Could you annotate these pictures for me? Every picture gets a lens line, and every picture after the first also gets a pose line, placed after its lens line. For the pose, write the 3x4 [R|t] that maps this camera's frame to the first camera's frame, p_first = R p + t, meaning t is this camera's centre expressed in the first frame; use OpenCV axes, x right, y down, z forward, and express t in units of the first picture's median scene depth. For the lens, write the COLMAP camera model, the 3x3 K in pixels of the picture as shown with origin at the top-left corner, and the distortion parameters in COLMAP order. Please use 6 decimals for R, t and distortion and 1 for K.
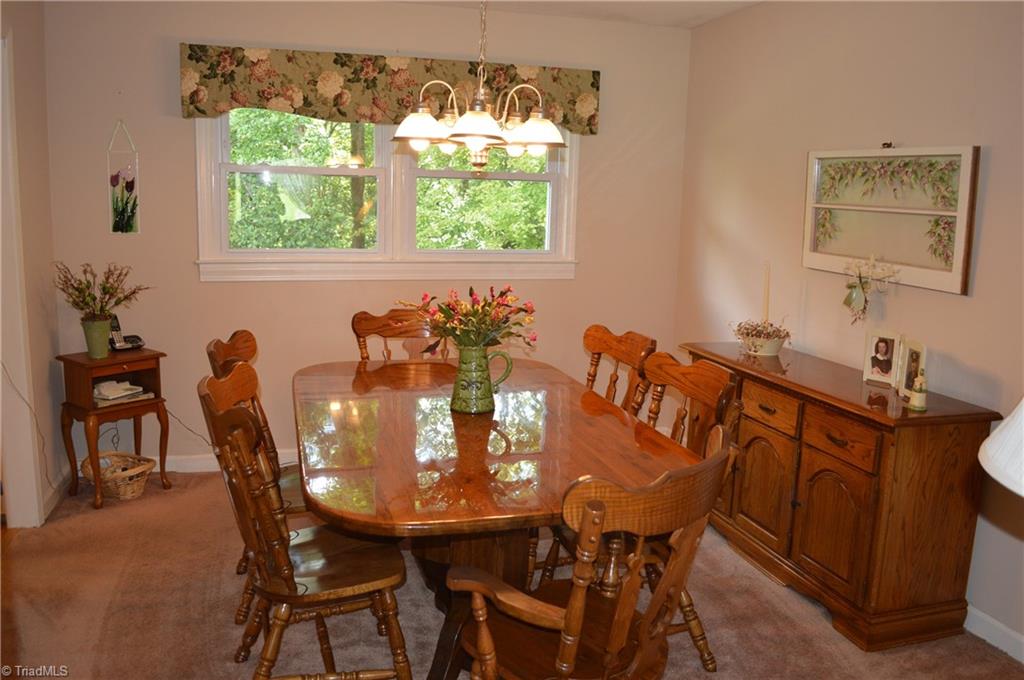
lens RADIAL K [[819.6, 0, 518.0], [0, 819.6, 338.3], [0, 0, 1]] dist [-0.081701, 0.012403]
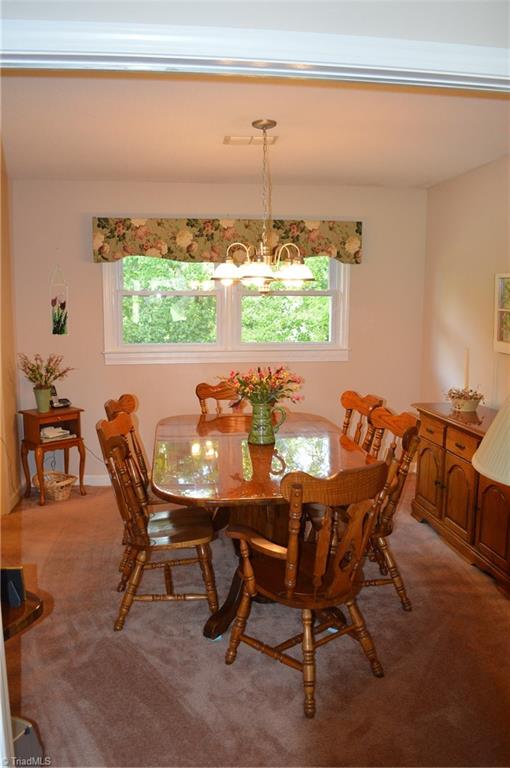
lens RADIAL K [[614.7, 0, 245.1], [0, 614.7, 386.6], [0, 0, 1]] dist [-0.081701, 0.012403]
pose [[0.986372, -0.003460, -0.164493, 0.085364], [-0.001481, 0.999552, -0.029903, 0.009501], [0.164523, 0.029739, 0.985925, -0.155546]]
